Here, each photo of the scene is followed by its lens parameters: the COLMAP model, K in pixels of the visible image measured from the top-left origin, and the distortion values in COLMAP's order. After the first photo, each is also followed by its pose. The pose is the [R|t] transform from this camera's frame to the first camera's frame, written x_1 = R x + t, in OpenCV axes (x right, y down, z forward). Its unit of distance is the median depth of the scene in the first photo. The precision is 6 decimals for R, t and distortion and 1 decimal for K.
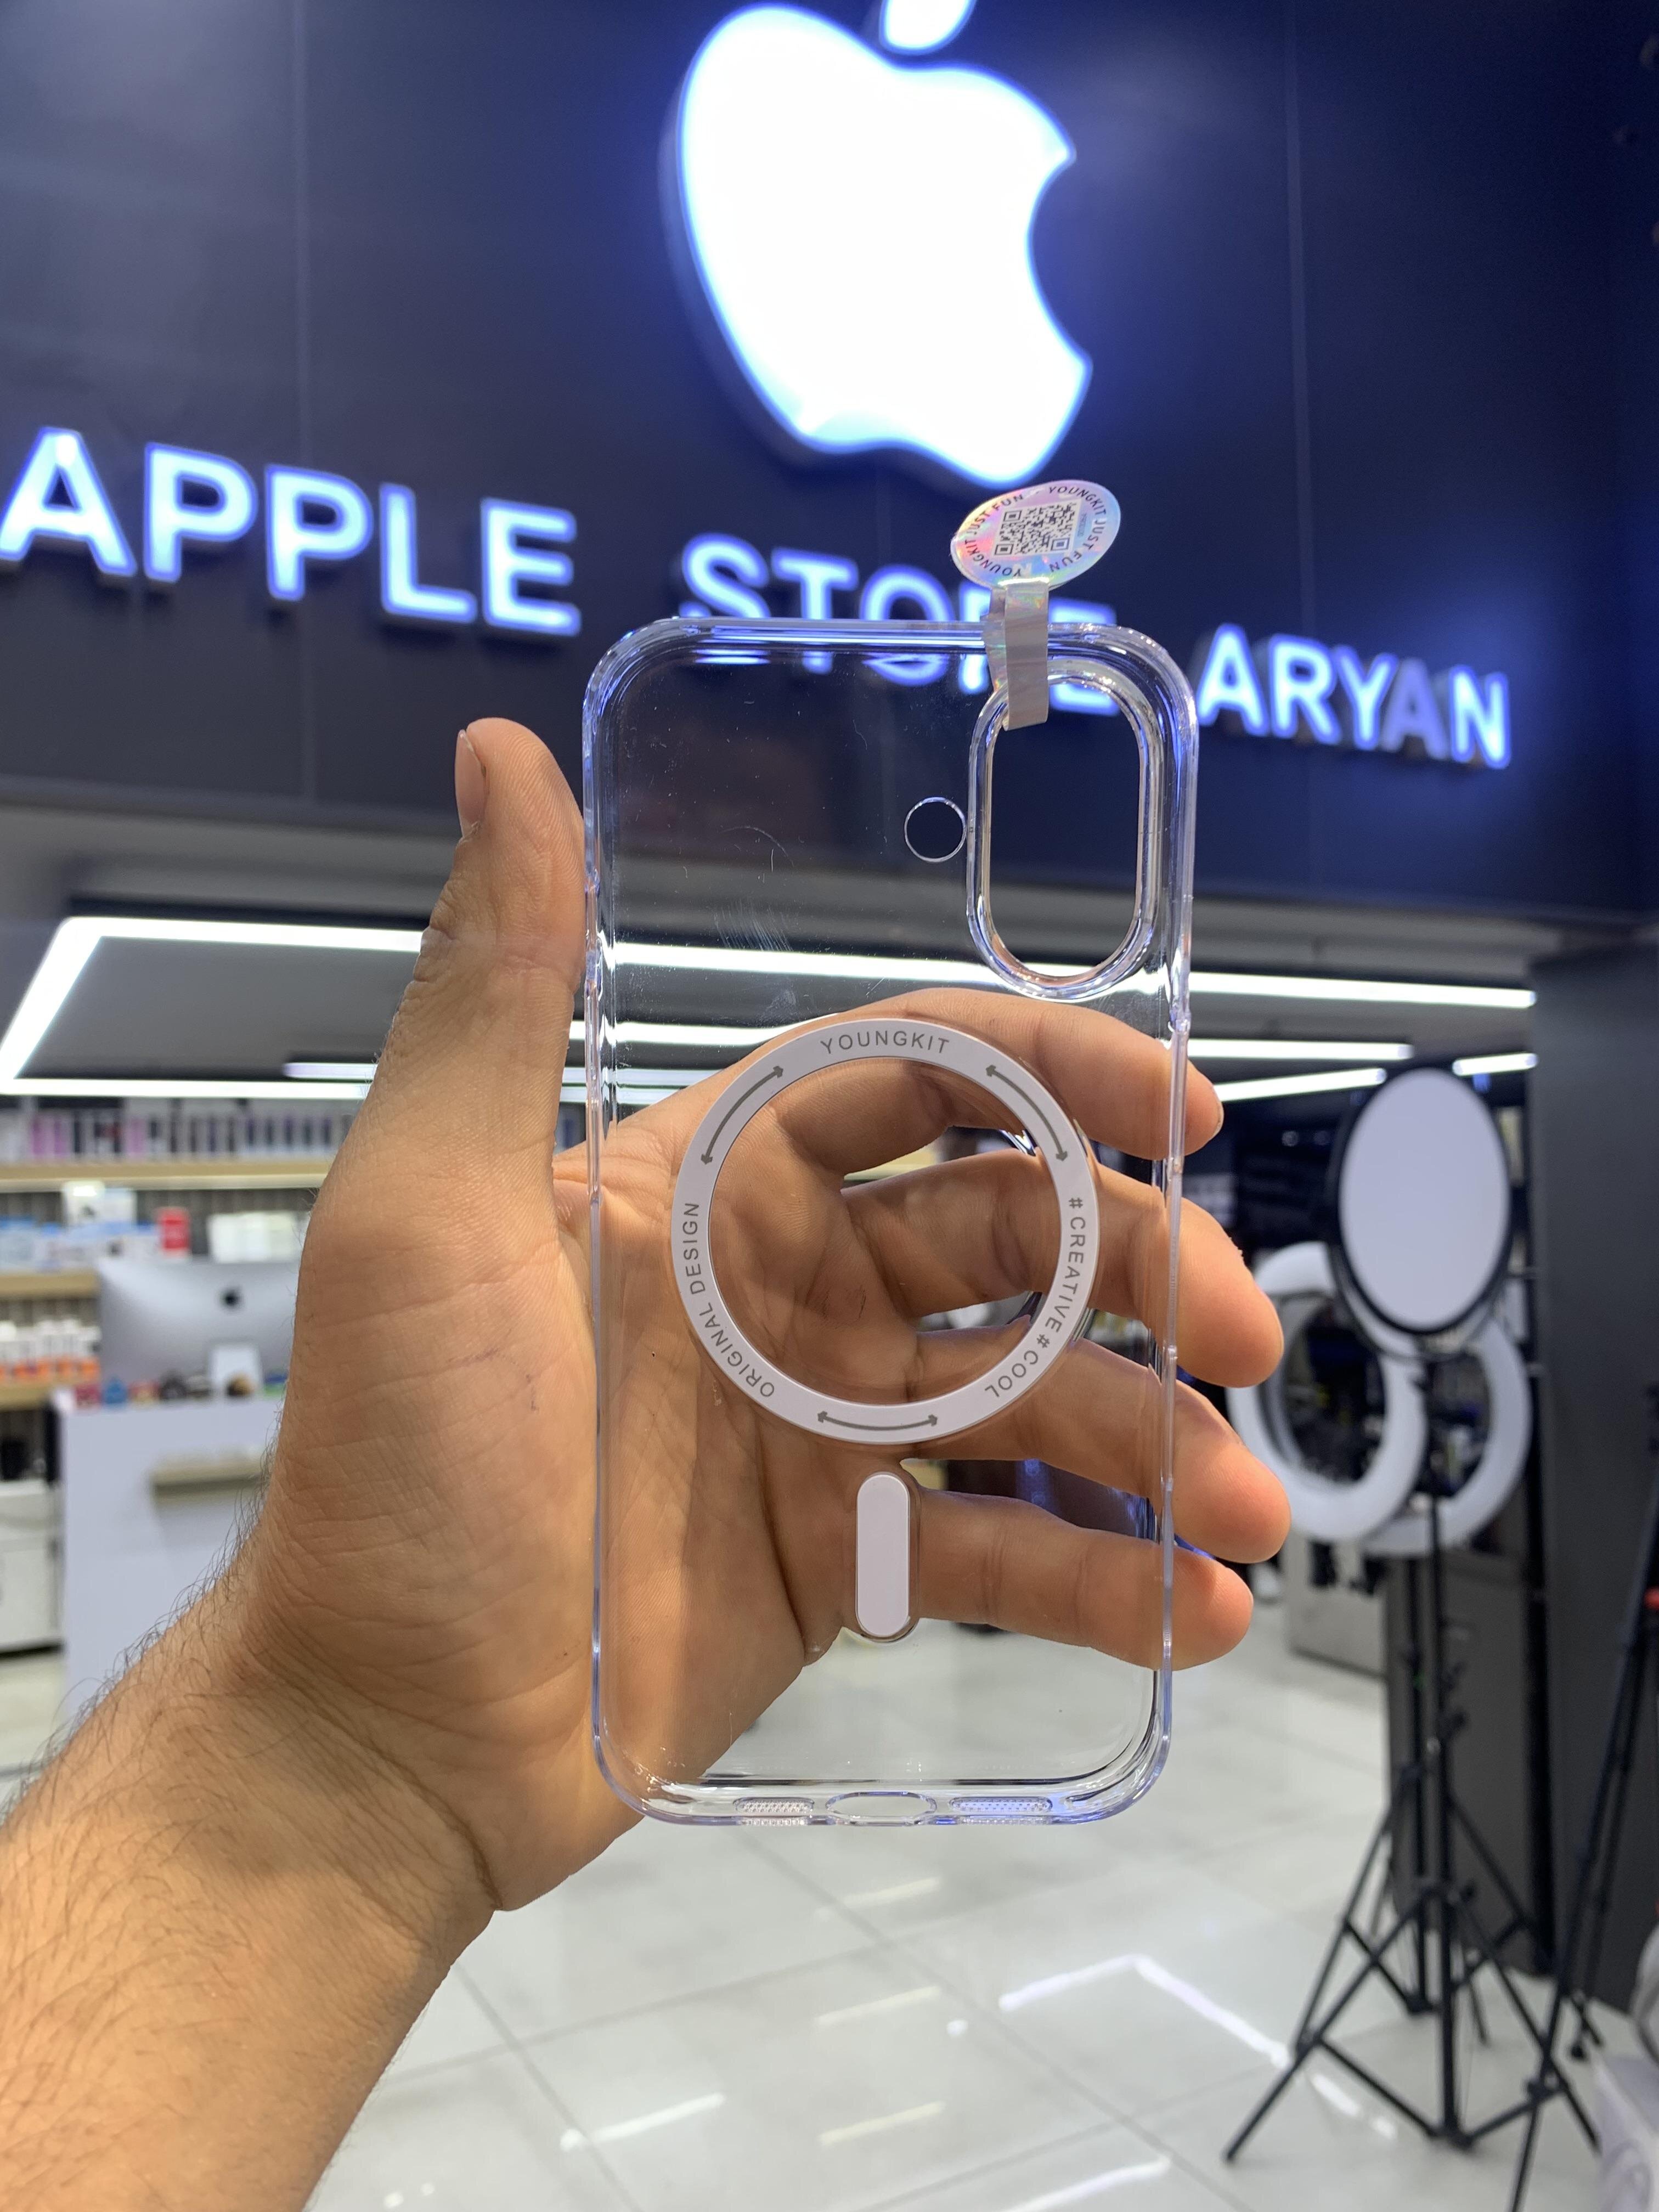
lens RADIAL K [[1751.6, 0, 911.8], [0, 1751.6, 1139.6], [0, 0, 1]] dist [-0.023670, 0.007770]
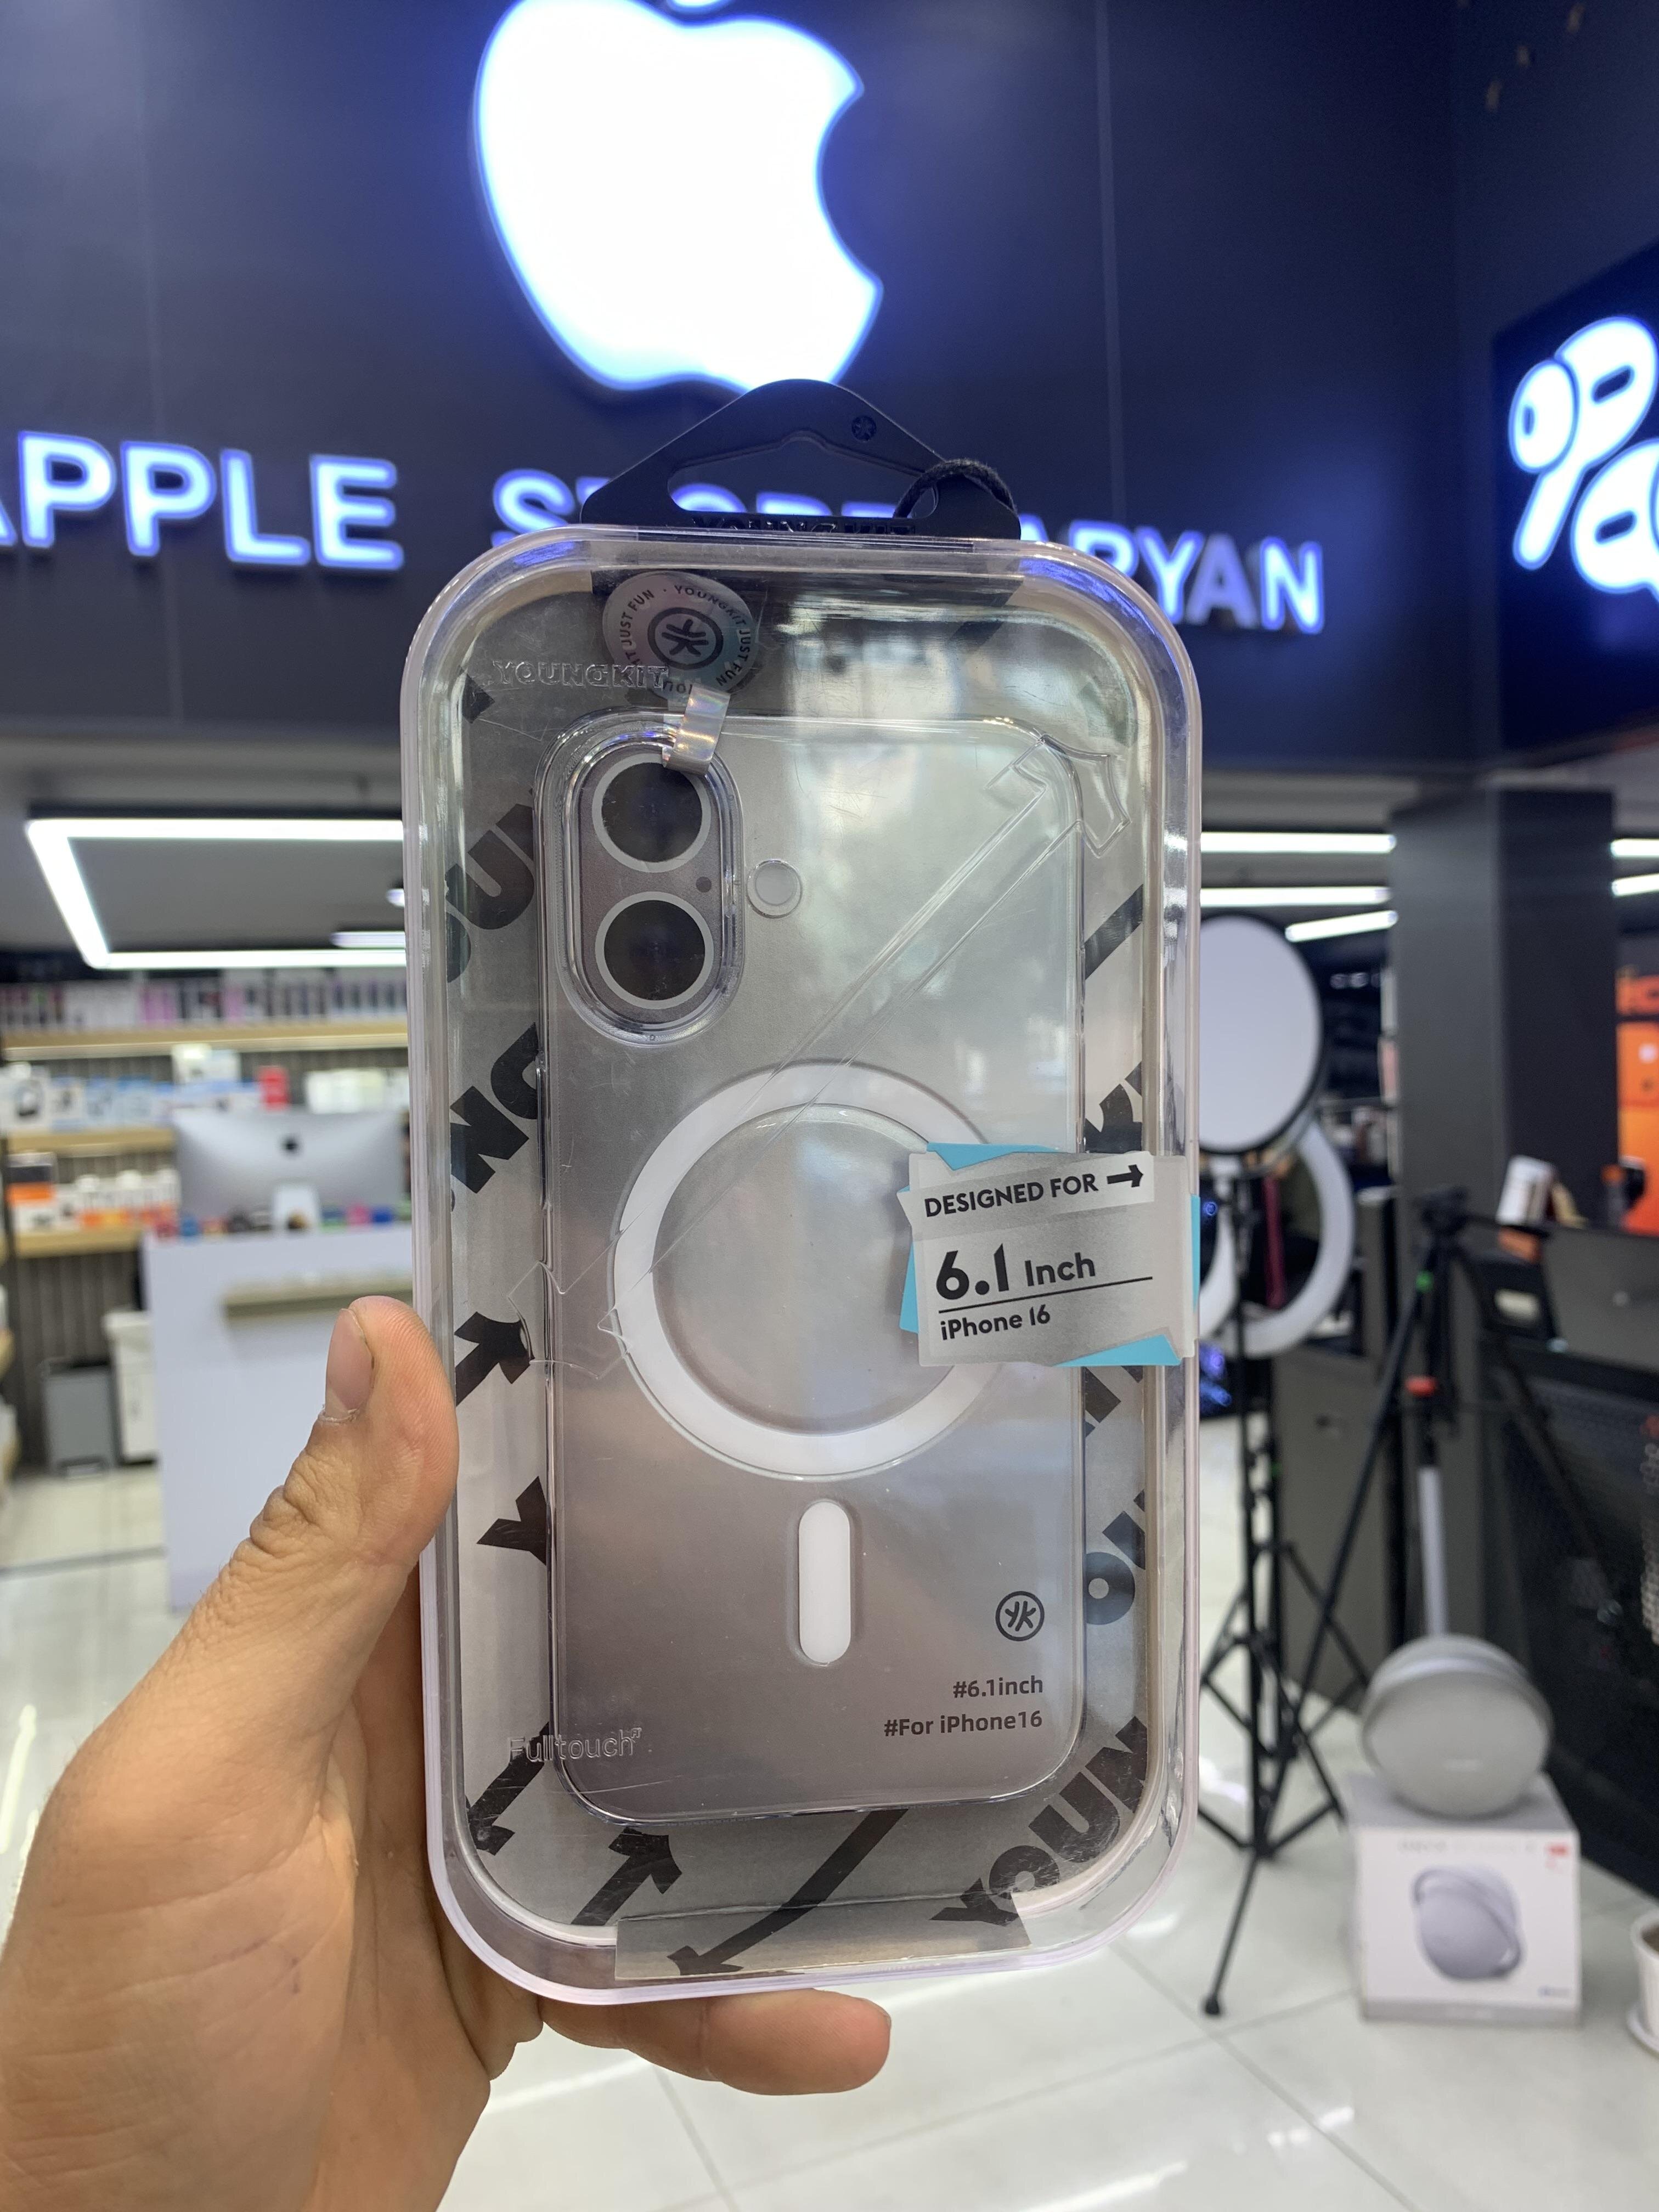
lens RADIAL K [[1751.6, 0, 915.3], [0, 1751.6, 1145.8], [0, 0, 1]] dist [-0.023670, 0.007770]
pose [[0.994526, -0.012751, -0.103706, 0.209703], [0.021783, 0.996019, 0.086433, 0.004293], [0.102191, -0.088219, 0.990845, -0.127979]]
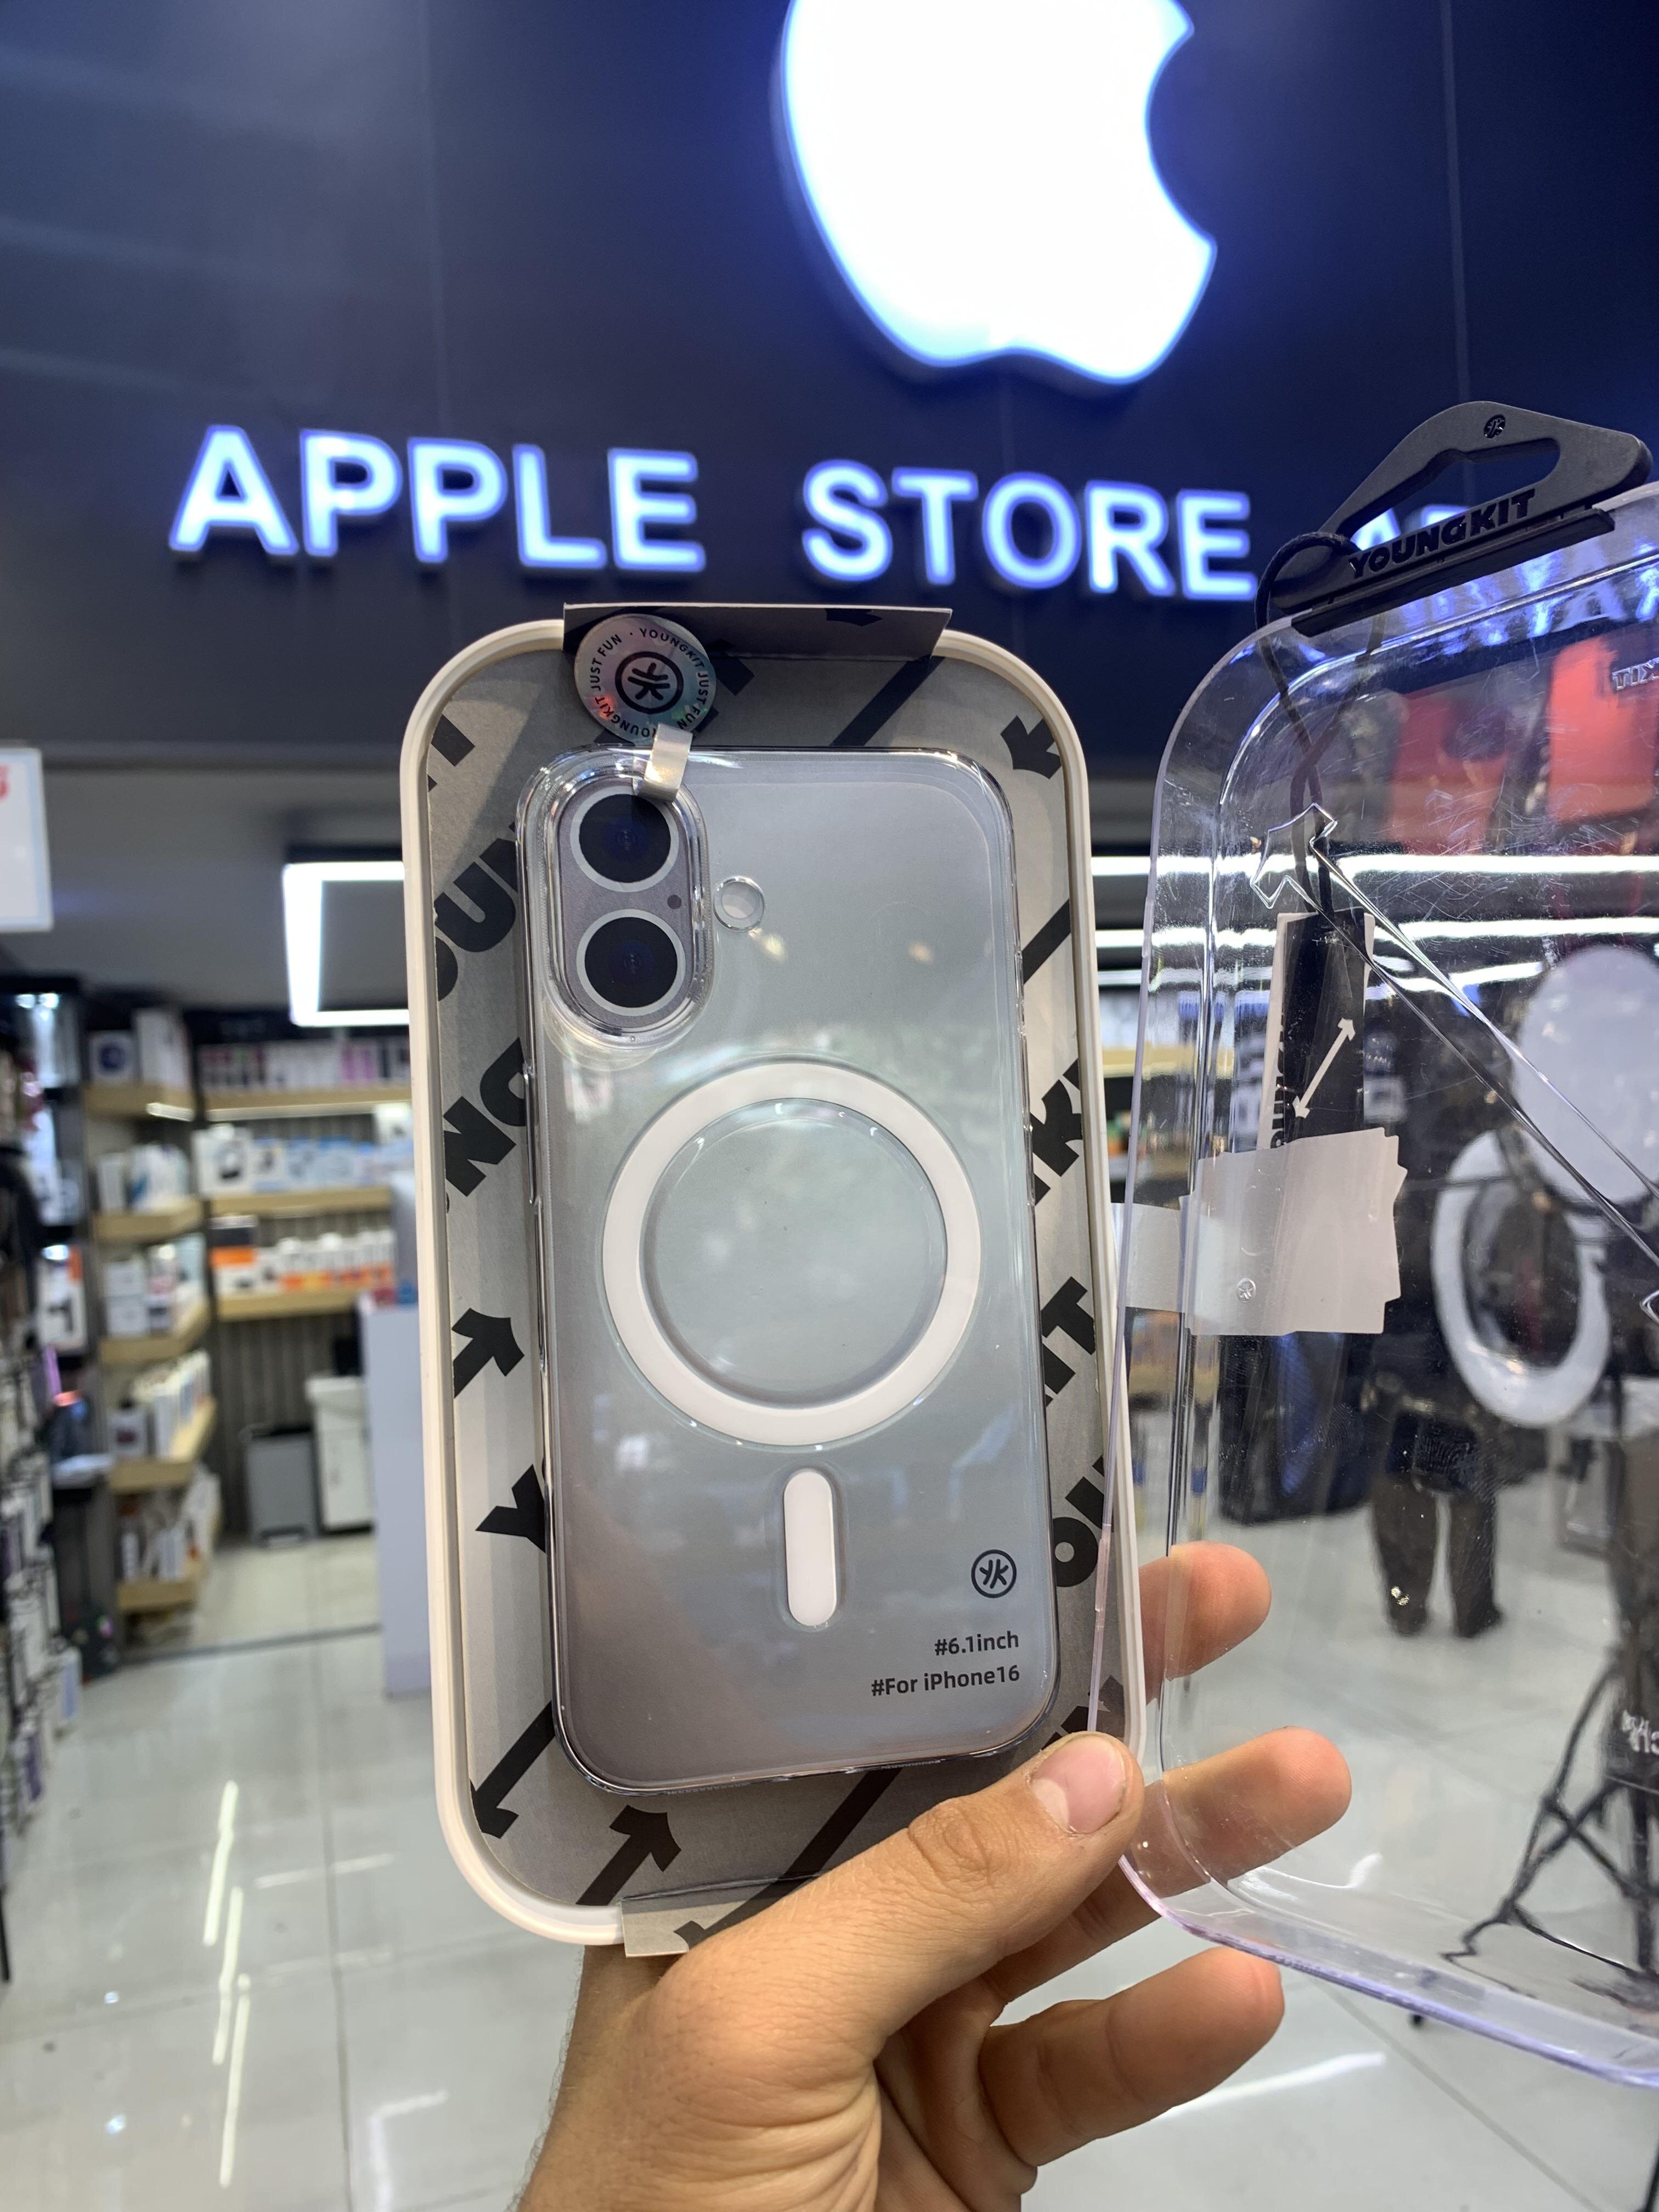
lens RADIAL K [[1751.6, 0, 907.3], [0, 1751.6, 1137.7], [0, 0, 1]] dist [-0.023670, 0.007770]
pose [[0.982452, -0.027903, -0.184419, 0.089255], [0.037981, 0.997958, 0.051345, 0.003477], [0.182610, -0.057448, 0.981506, -0.027923]]
